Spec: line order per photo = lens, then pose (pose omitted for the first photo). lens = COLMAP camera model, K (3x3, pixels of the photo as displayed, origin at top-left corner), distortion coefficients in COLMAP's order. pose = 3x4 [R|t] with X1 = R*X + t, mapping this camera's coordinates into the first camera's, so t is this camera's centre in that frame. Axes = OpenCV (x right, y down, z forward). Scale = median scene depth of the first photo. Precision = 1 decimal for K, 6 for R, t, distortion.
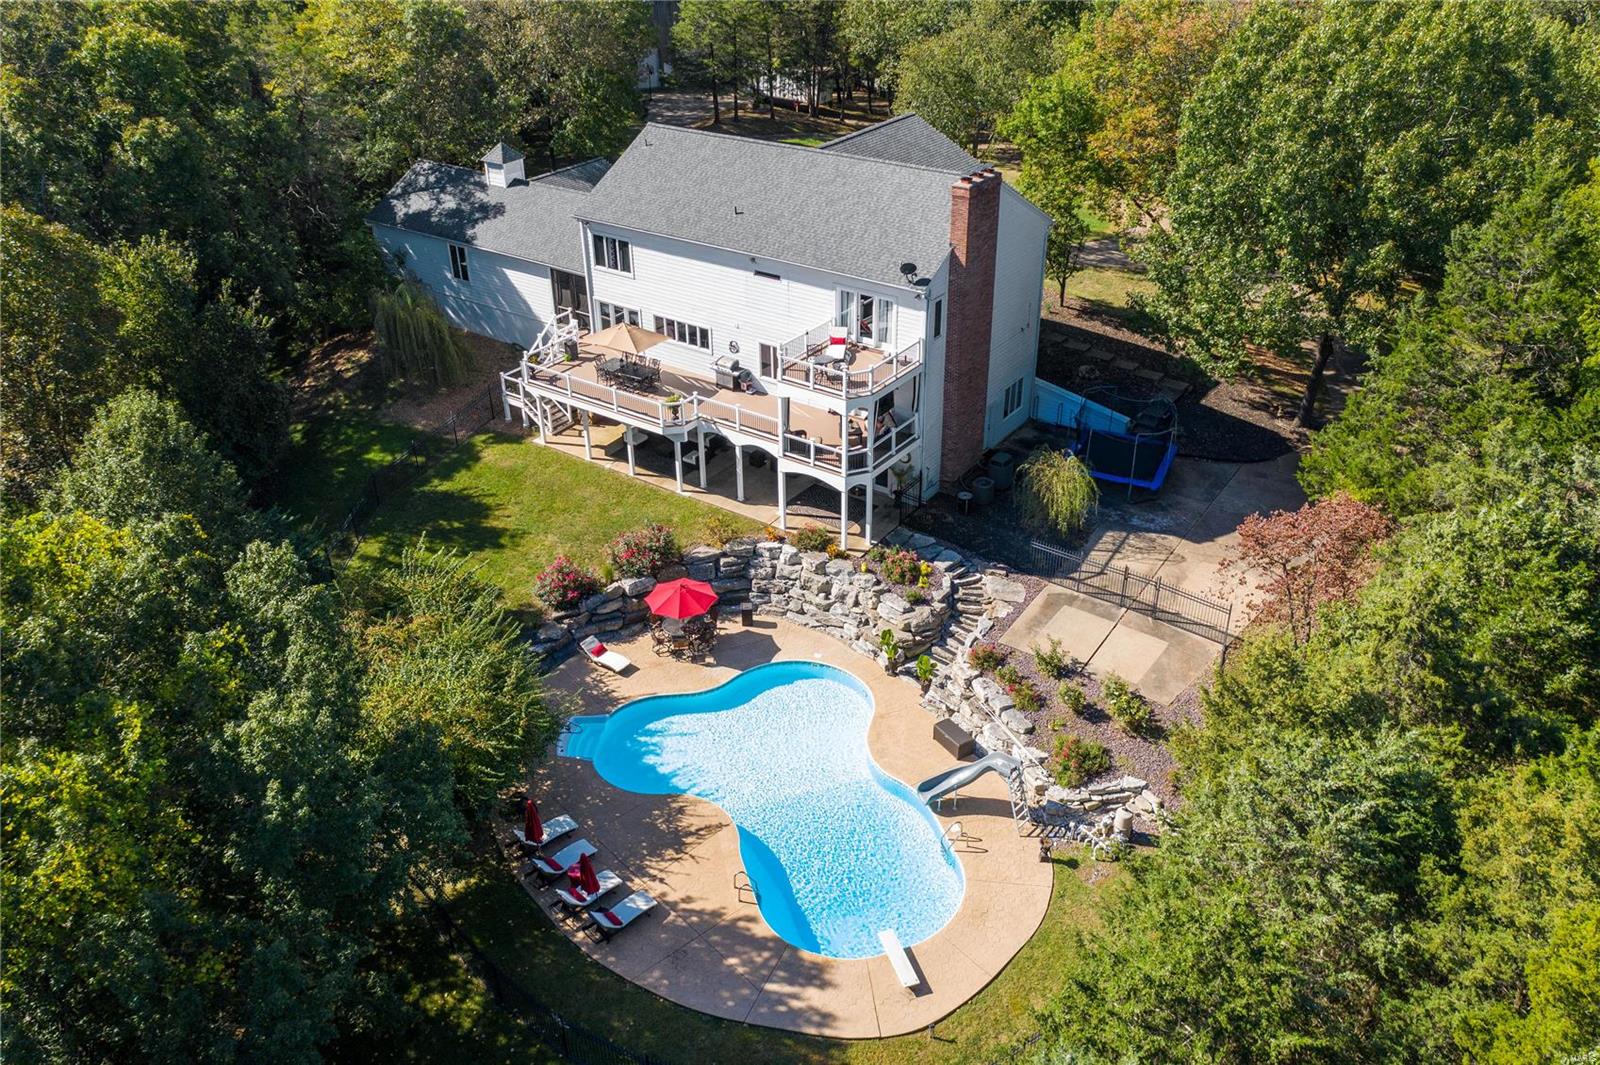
lens RADIAL K [[1235.6, 0, 800.0], [0, 1235.6, 532.5], [0, 0, 1]] dist [-0.001479, -0.005663]
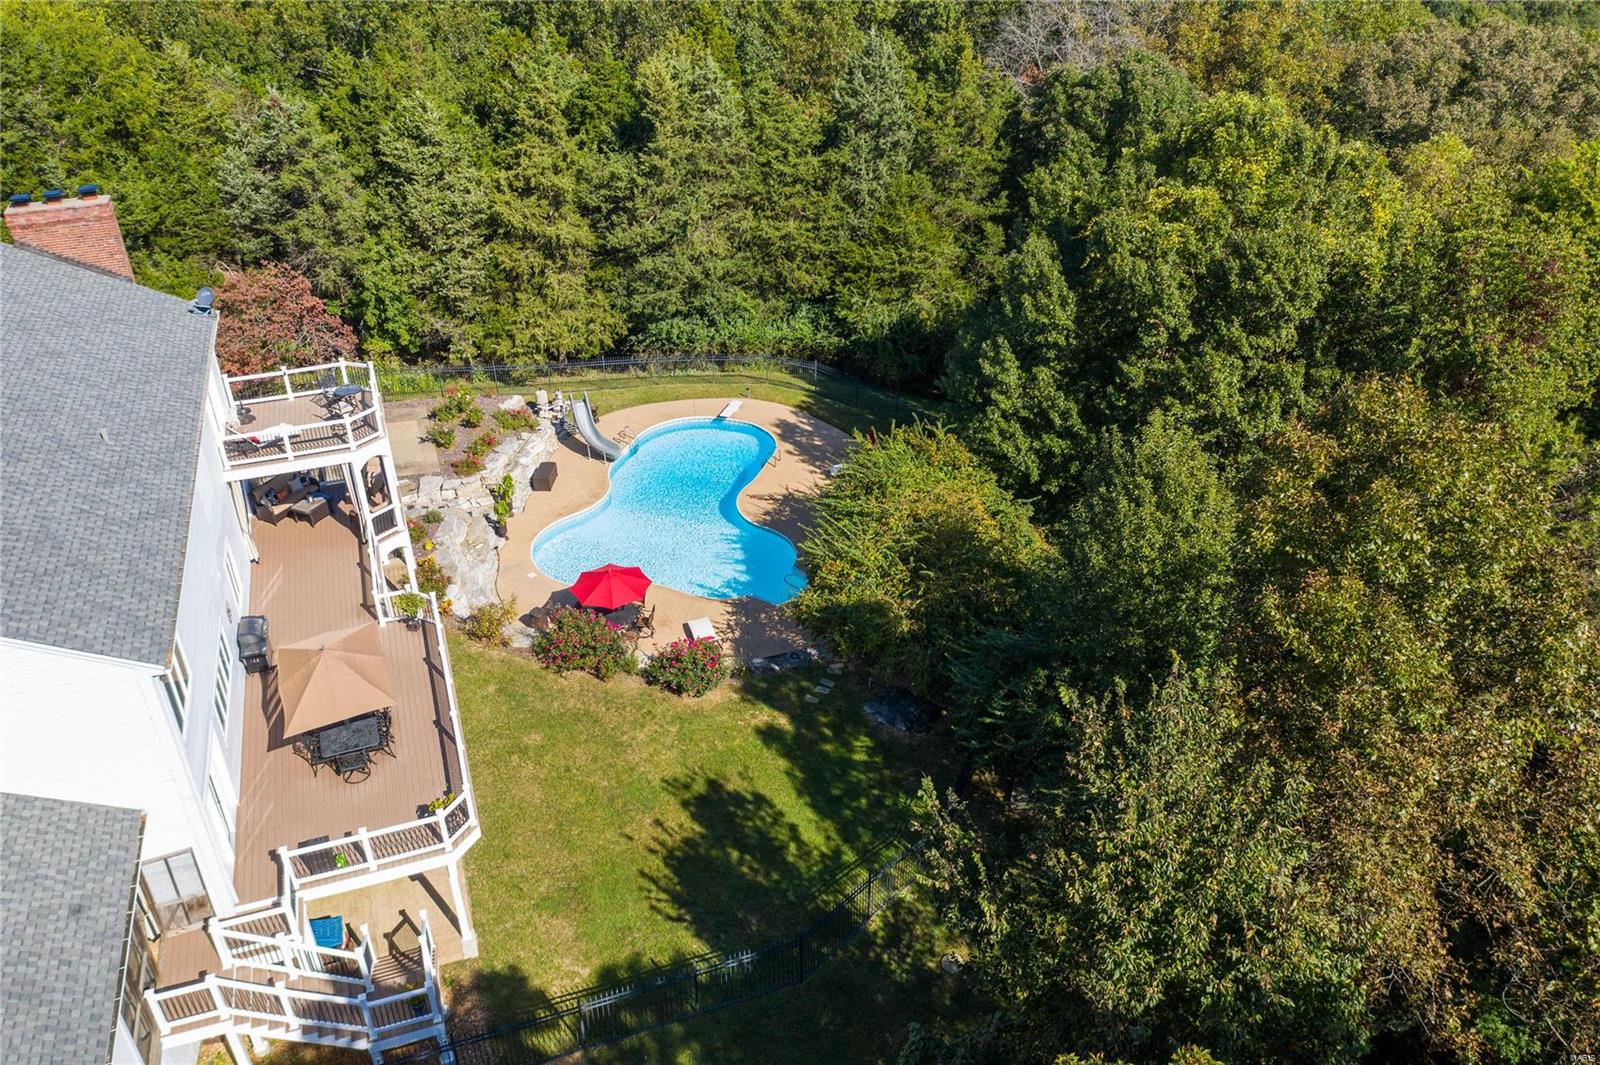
lens RADIAL K [[1235.6, 0, 800.0], [0, 1235.6, 532.5], [0, 0, 1]] dist [-0.001479, -0.005663]
pose [[-0.822608, -0.267482, 0.501766, -0.608552], [0.315463, 0.519492, 0.794110, -0.594219], [-0.473073, 0.811530, -0.342958, 1.155043]]
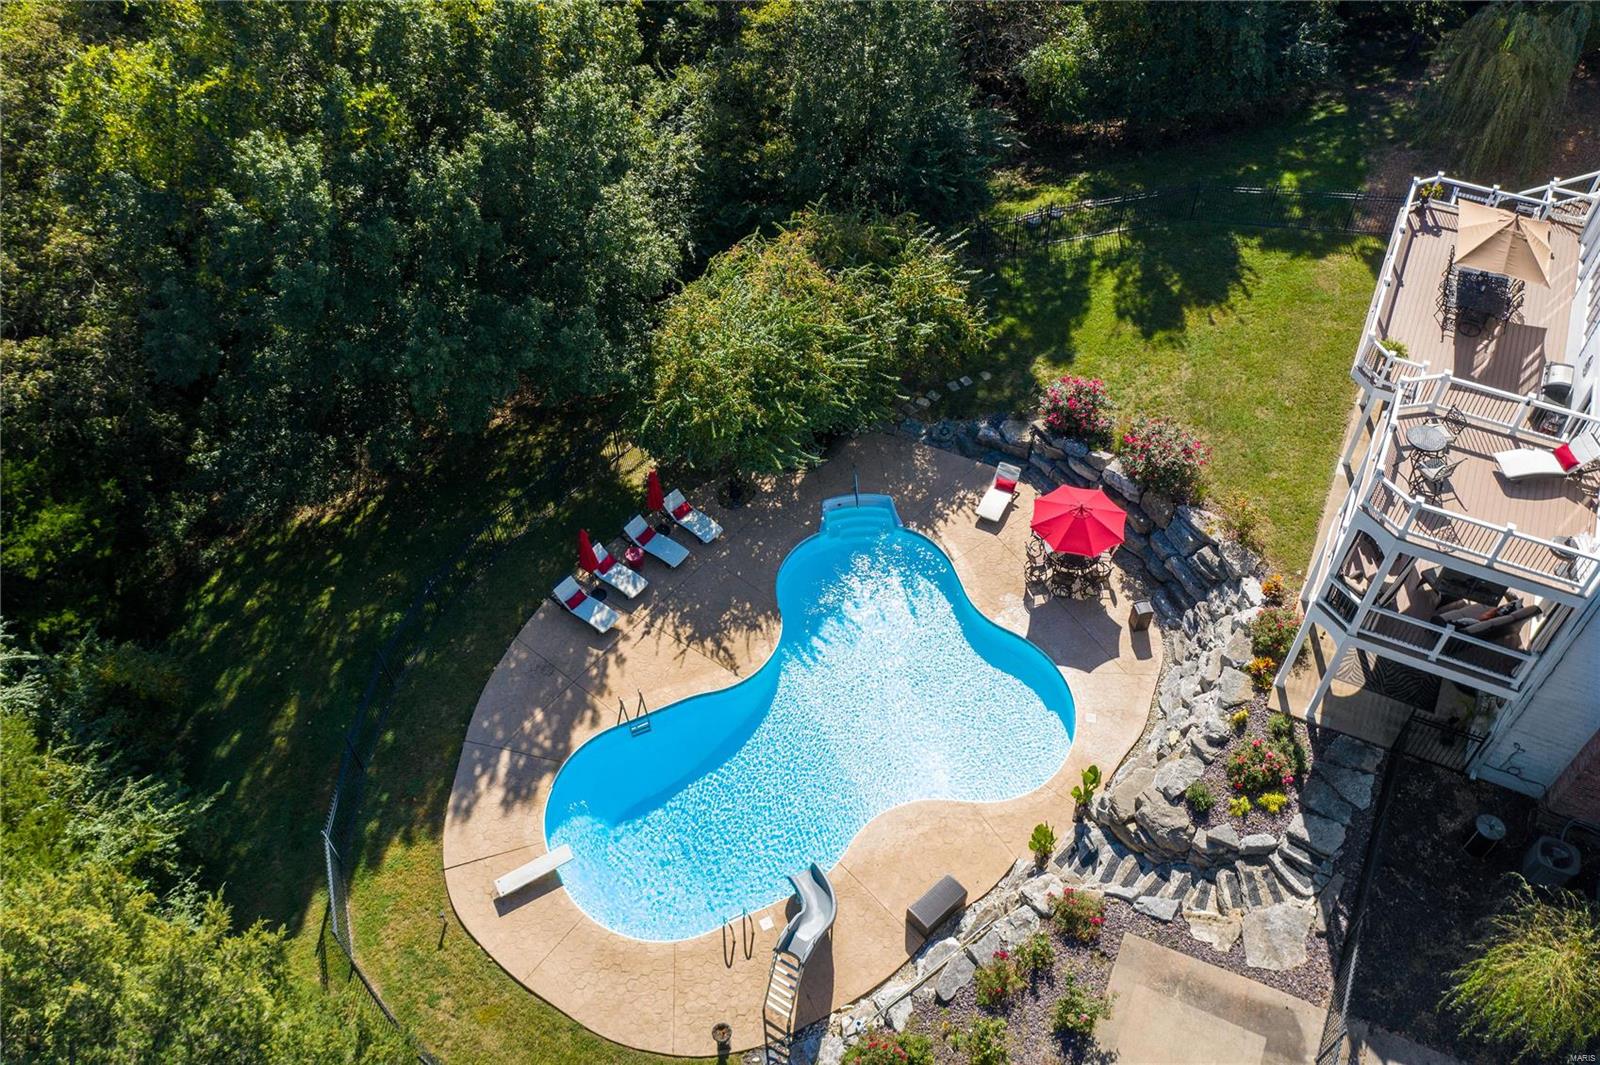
lens RADIAL K [[1235.6, 0, 800.0], [0, 1235.6, 532.5], [0, 0, 1]] dist [-0.001479, -0.005663]
pose [[0.170909, 0.750848, -0.637980, 0.338897], [-0.495590, 0.625146, 0.602979, -0.293278], [0.851576, 0.213122, 0.478955, 0.479777]]
